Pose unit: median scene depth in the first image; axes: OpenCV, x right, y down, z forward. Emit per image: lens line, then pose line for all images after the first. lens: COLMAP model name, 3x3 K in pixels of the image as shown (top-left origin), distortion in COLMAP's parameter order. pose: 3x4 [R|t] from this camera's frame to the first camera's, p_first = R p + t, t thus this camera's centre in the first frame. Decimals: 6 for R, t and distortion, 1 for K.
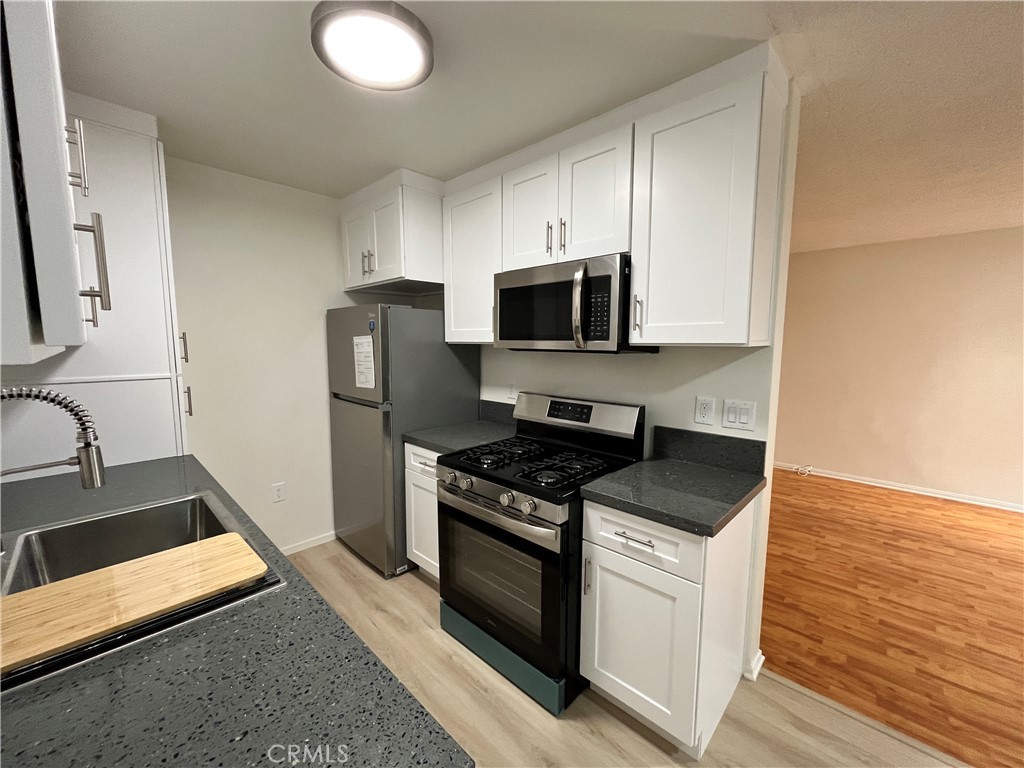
lens RADIAL K [[412.5, 0, 506.2], [0, 412.5, 388.3], [0, 0, 1]] dist [-0.004969, 0.000979]
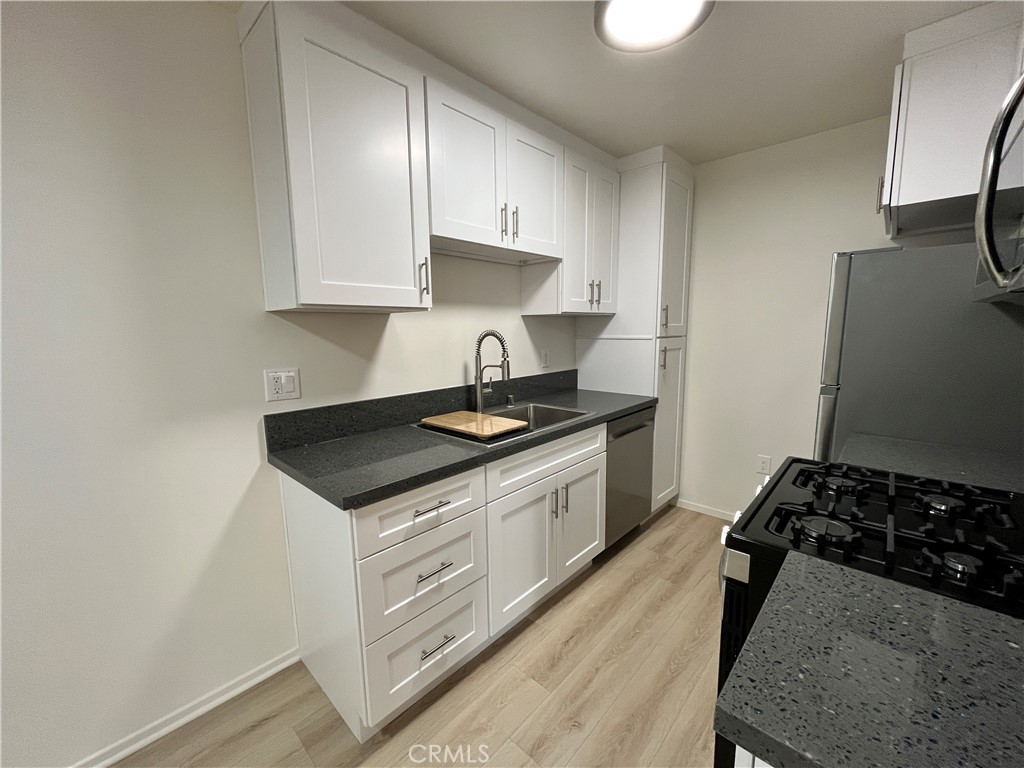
lens RADIAL K [[412.5, 0, 507.5], [0, 412.5, 387.2], [0, 0, 1]] dist [-0.004969, 0.000979]
pose [[0.021509, 0.139060, -0.990050, 0.545246], [-0.100073, 0.985606, 0.136261, -0.006854], [0.994748, 0.096146, 0.035116, 0.473590]]
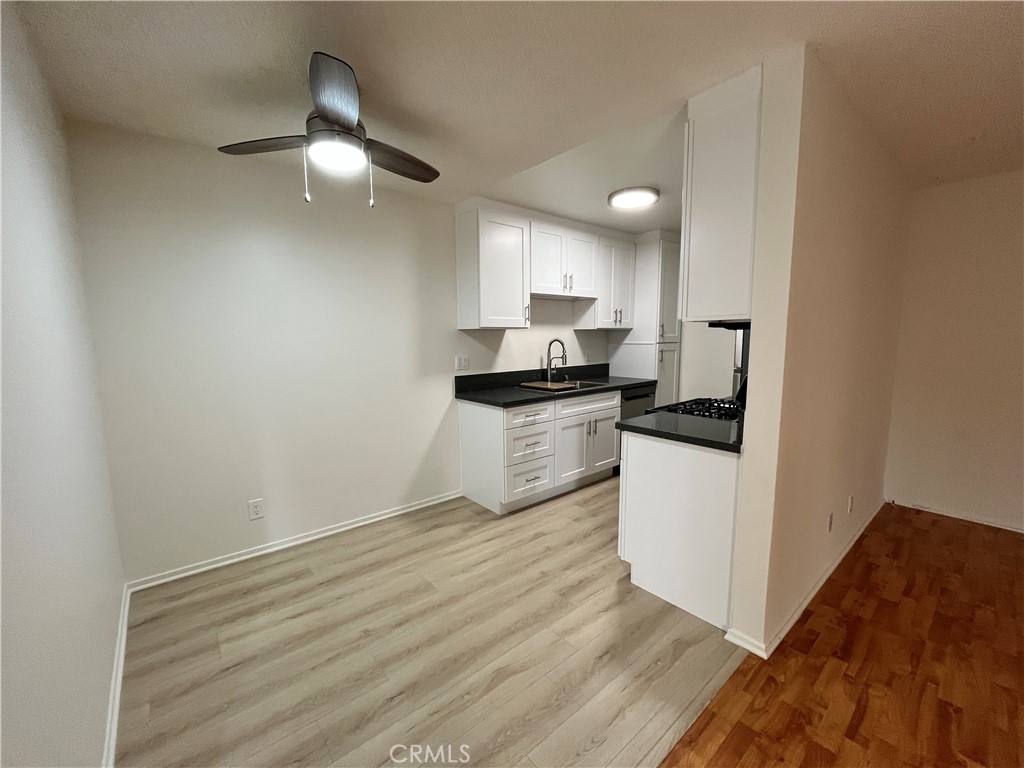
lens RADIAL K [[412.5, 0, 506.3], [0, 412.5, 385.6], [0, 0, 1]] dist [-0.004969, 0.000979]
pose [[-0.106601, 0.116365, -0.987469, 1.485772], [-0.102708, 0.986527, 0.127342, -0.005442], [0.988983, 0.114995, -0.093213, 0.425628]]
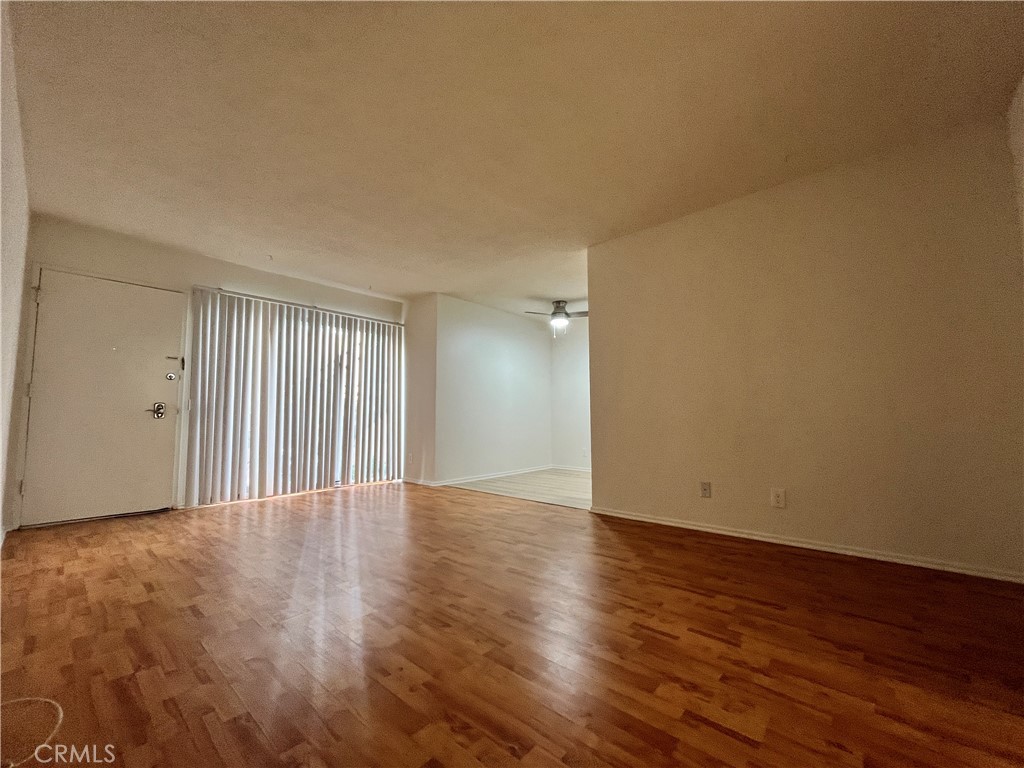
lens RADIAL K [[412.5, 0, 507.8], [0, 412.5, 386.8], [0, 0, 1]] dist [-0.004969, 0.000979]
pose [[-0.998897, -0.002972, -0.046853, 1.070606], [-0.004718, 0.999297, 0.037199, 0.002108], [0.046710, 0.037379, -0.998209, 2.805107]]
